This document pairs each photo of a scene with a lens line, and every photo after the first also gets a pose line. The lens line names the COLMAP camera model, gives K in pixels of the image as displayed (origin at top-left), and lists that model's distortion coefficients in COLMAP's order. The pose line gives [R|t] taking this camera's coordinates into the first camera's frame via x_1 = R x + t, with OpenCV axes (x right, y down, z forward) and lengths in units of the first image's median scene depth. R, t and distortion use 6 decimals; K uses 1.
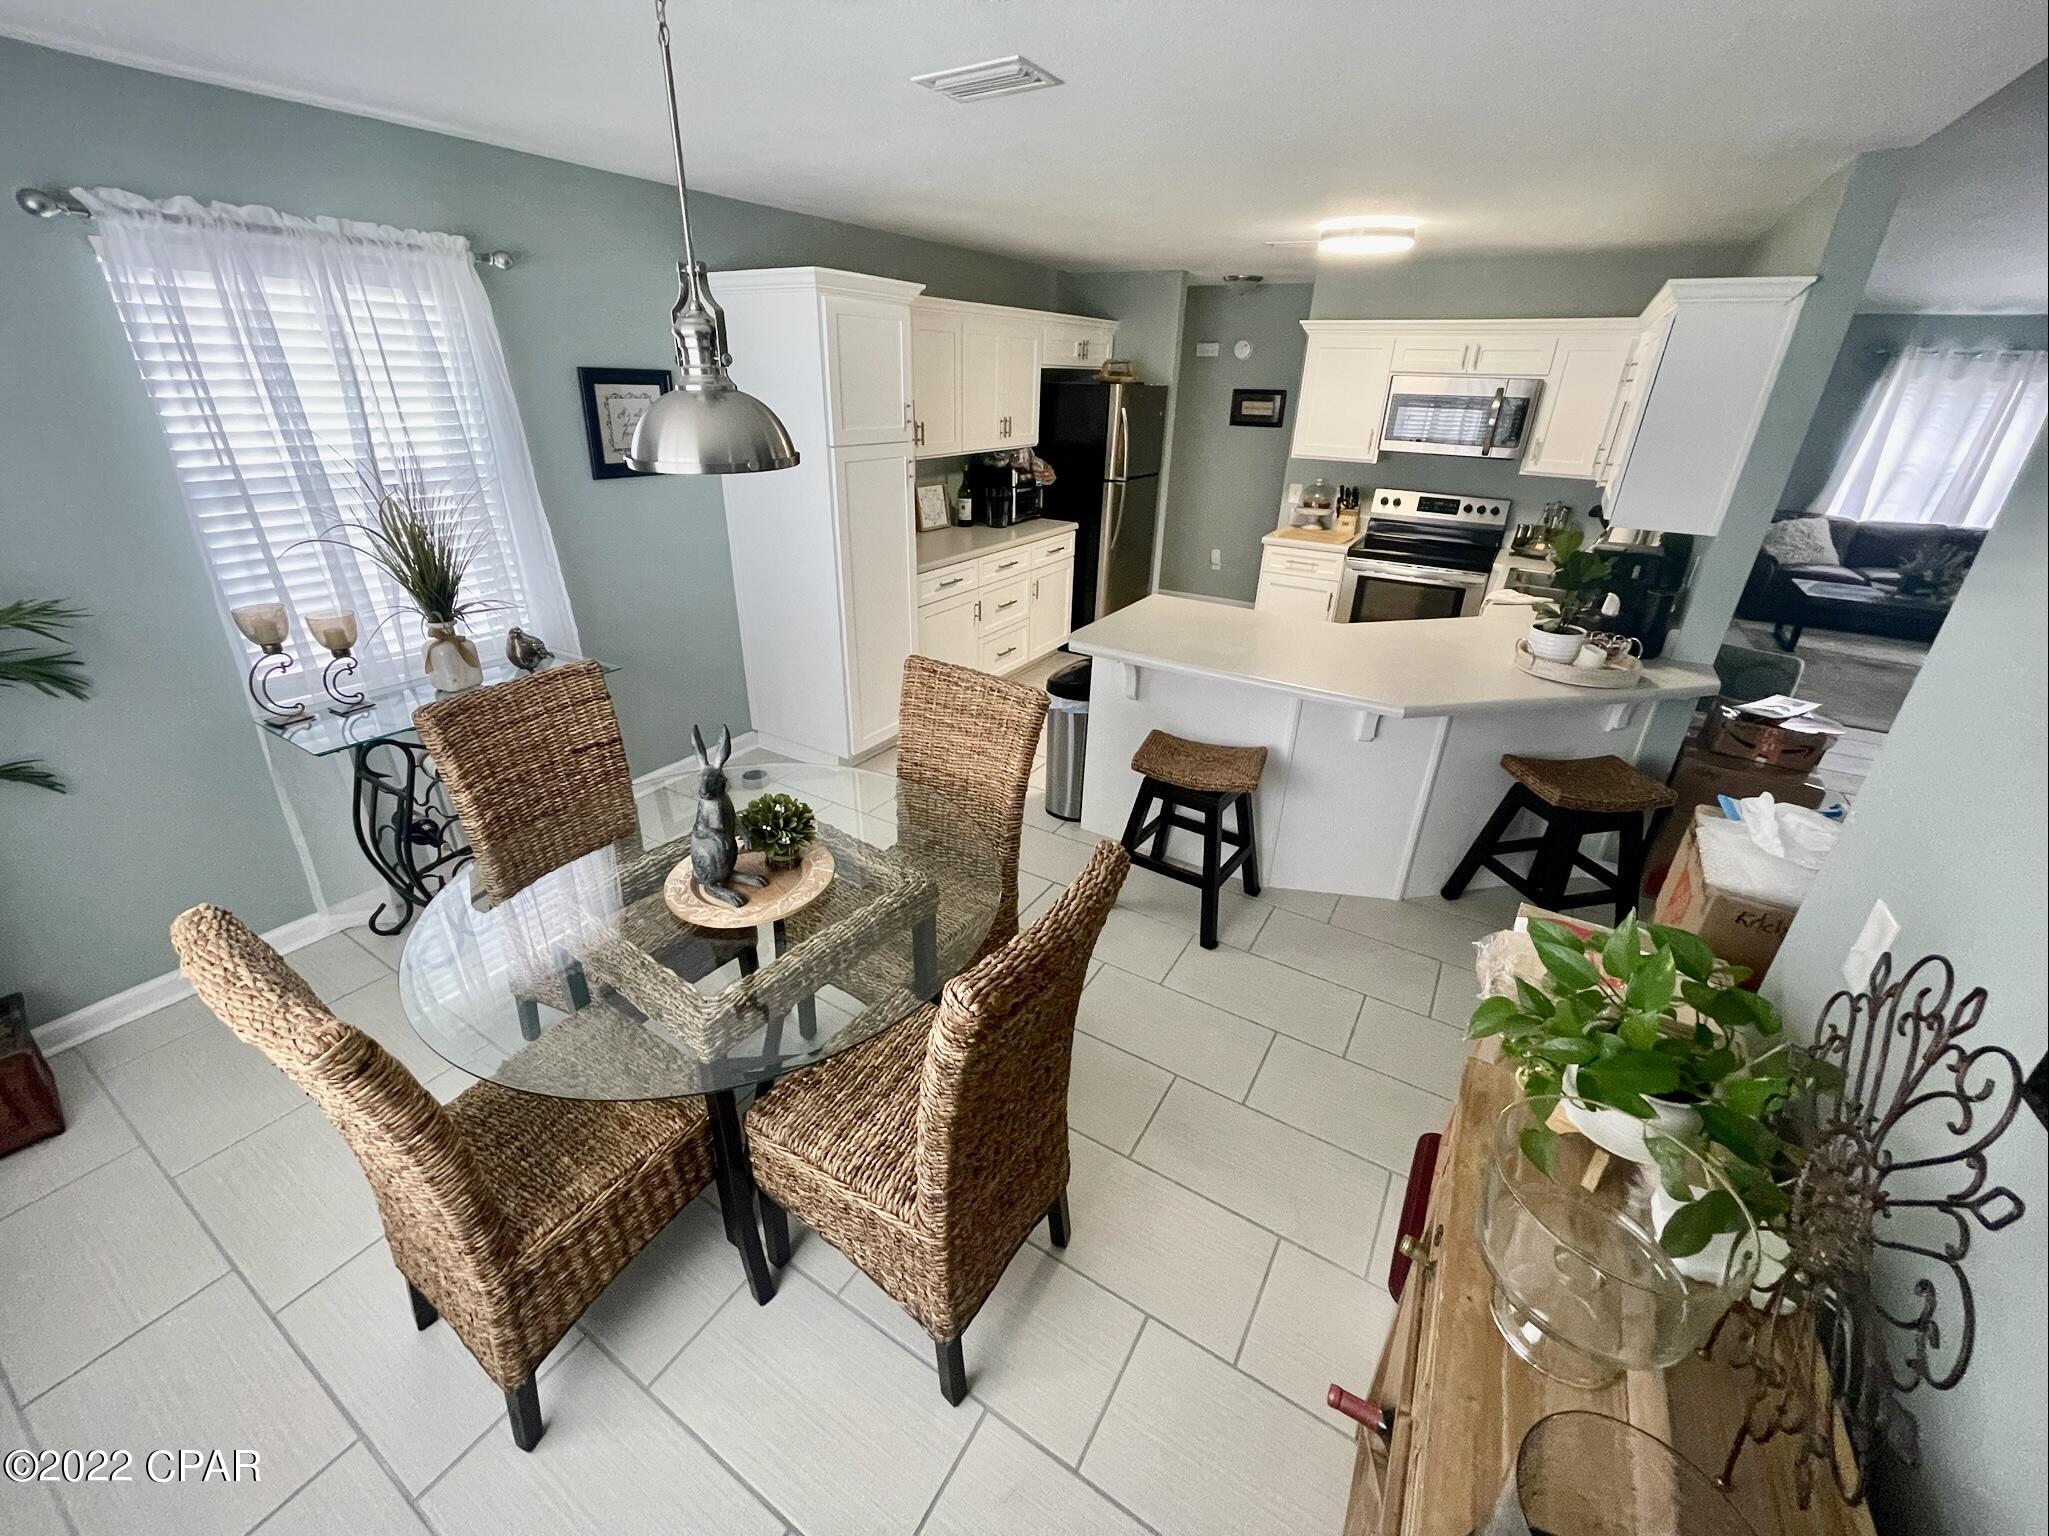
lens RADIAL K [[825.2, 0, 1025.8], [0, 825.2, 752.9], [0, 0, 1]] dist [-0.006966, 0.002378]
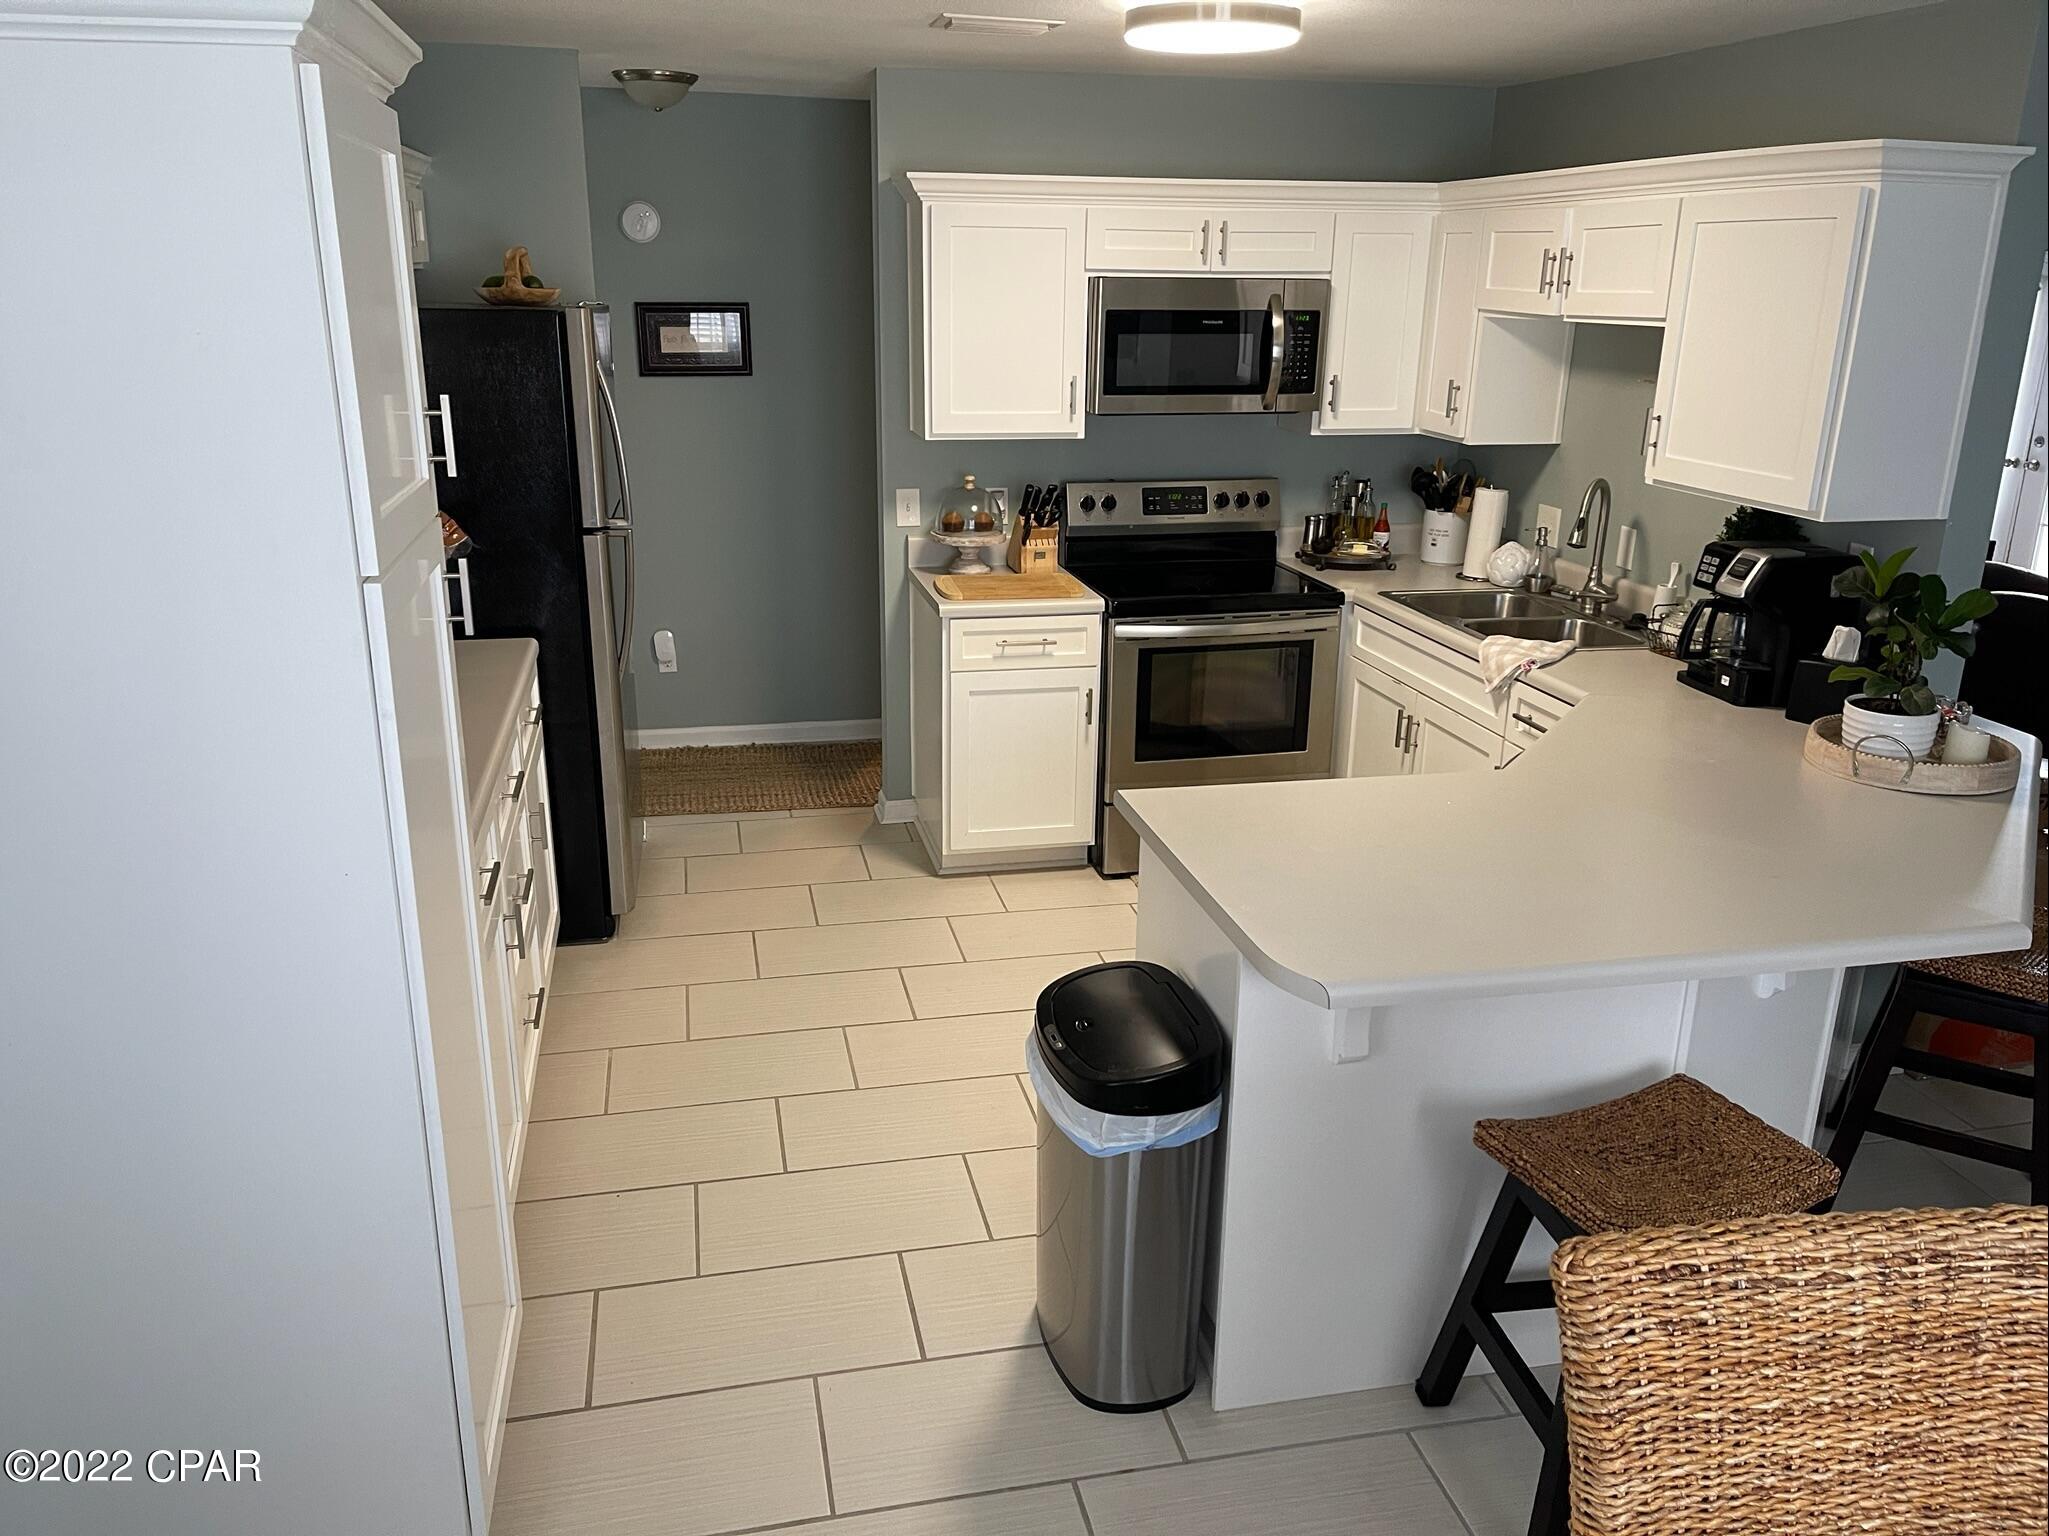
lens RADIAL K [[1538.0, 0, 1040.0], [0, 1538.0, 768.9], [0, 0, 1]] dist [0.060188, -0.053911]
pose [[0.725251, -0.226324, 0.650221, -0.273417], [0.295190, 0.955433, 0.003307, -0.155900], [-0.621991, 0.189541, 0.759738, 0.299433]]
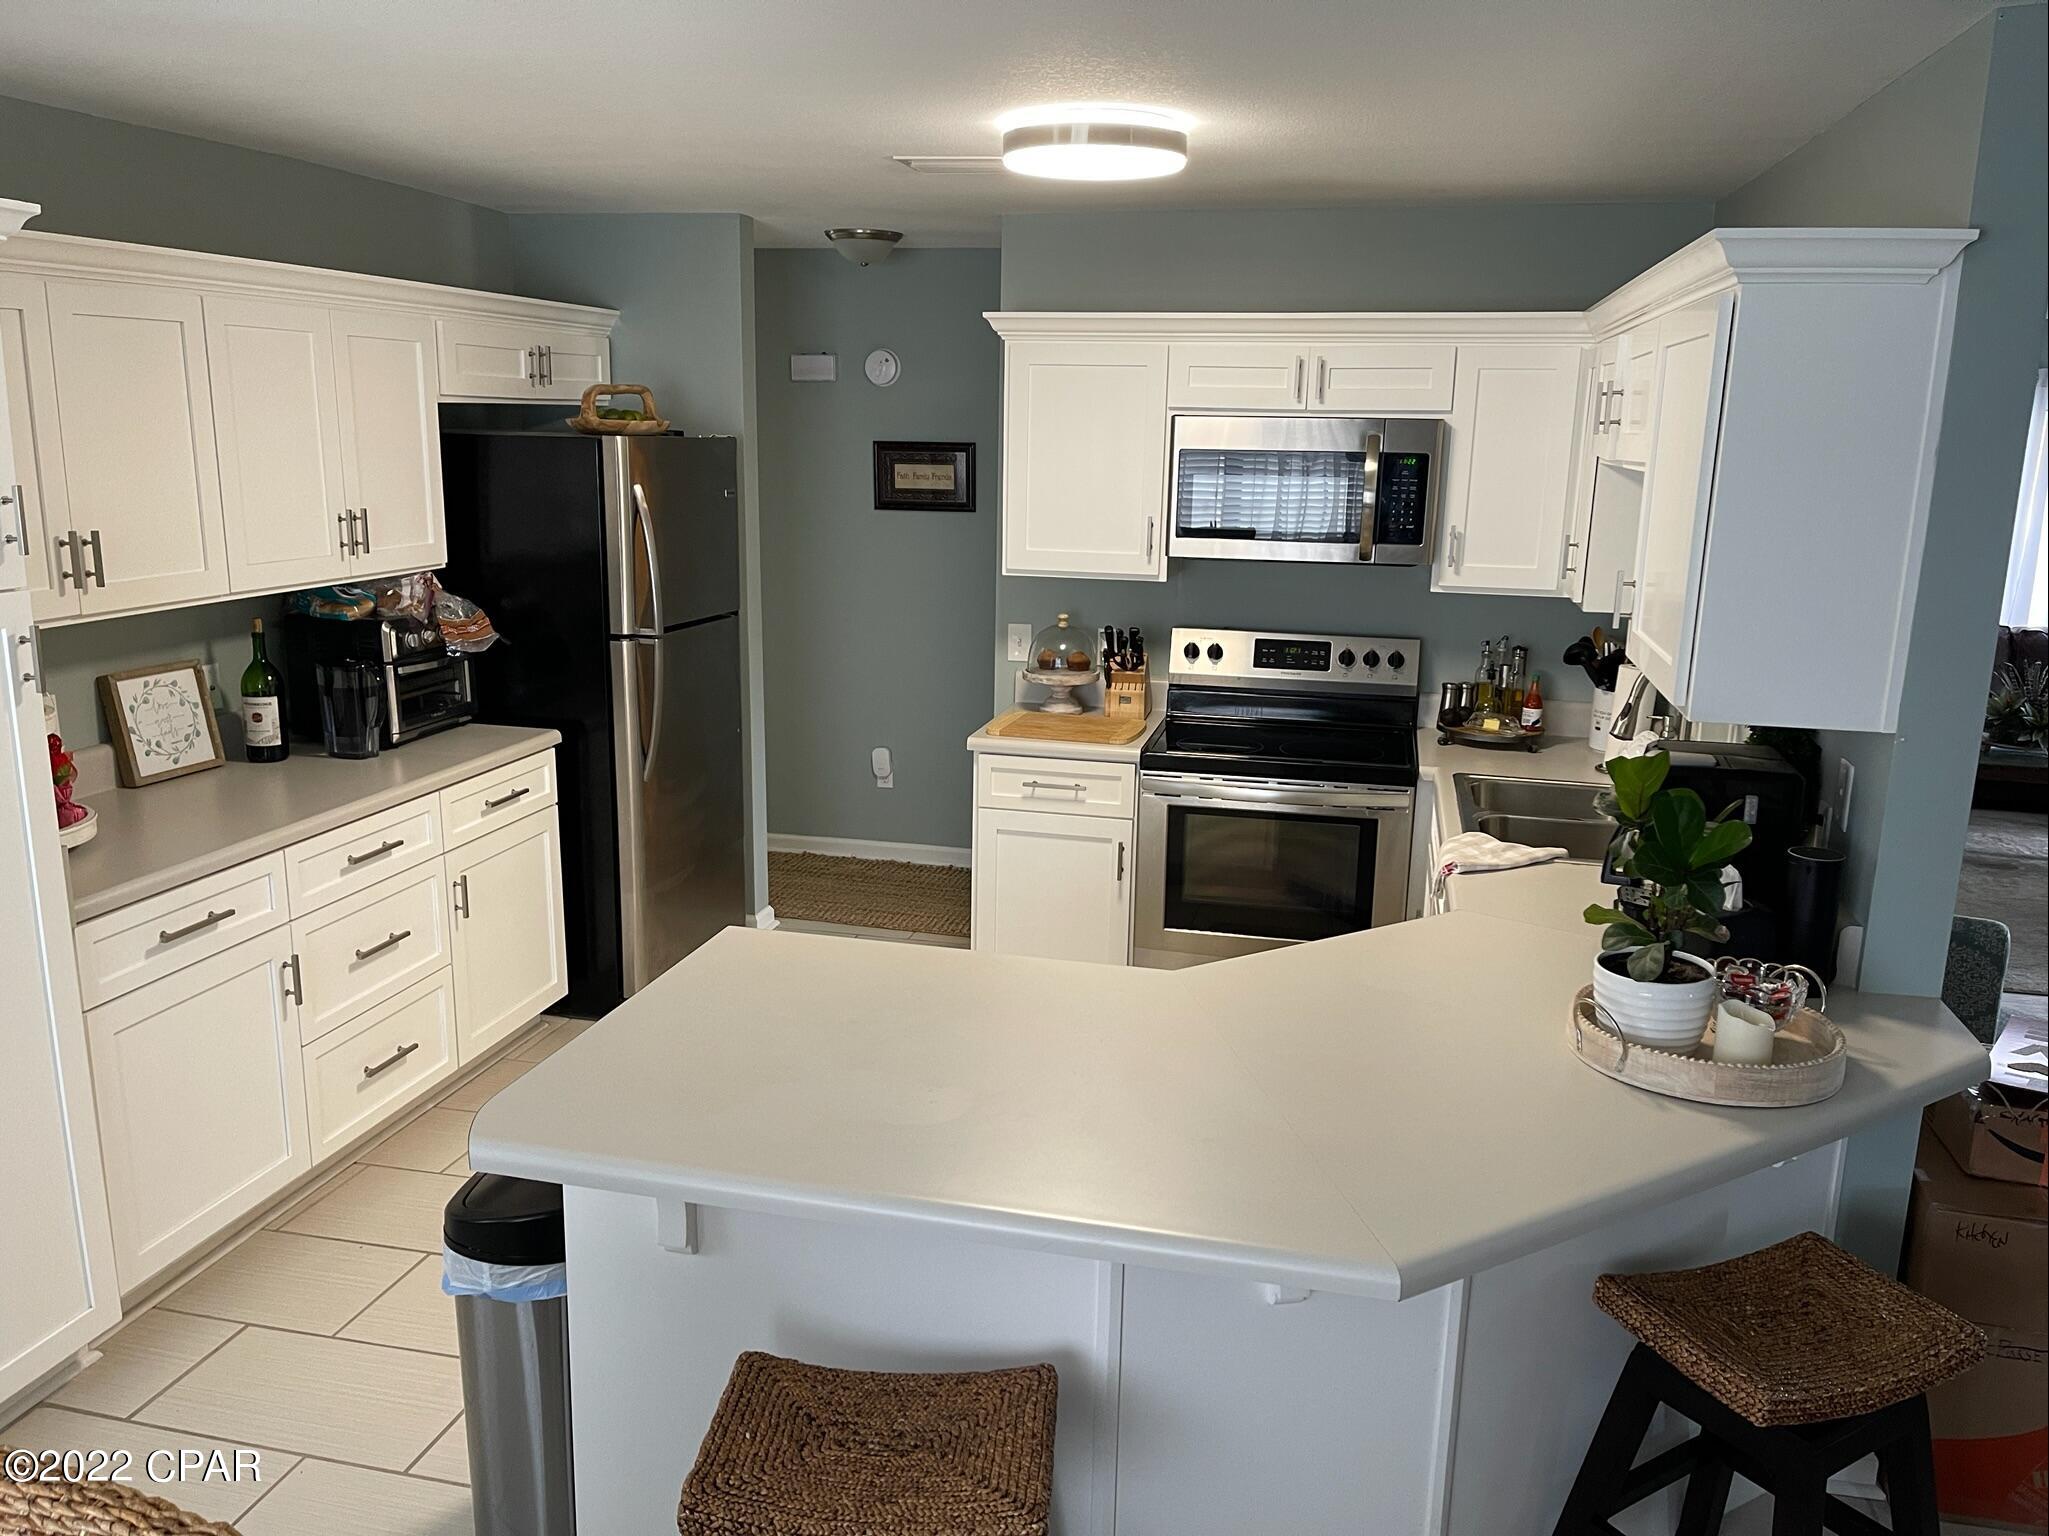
lens RADIAL K [[1538.0, 0, 1026.0], [0, 1538.0, 775.3], [0, 0, 1]] dist [0.060188, -0.053911]
pose [[0.950509, -0.075496, 0.301384, 0.052870], [0.133747, 0.974975, -0.177582, -0.080154], [-0.280436, 0.209102, 0.936820, 0.169994]]
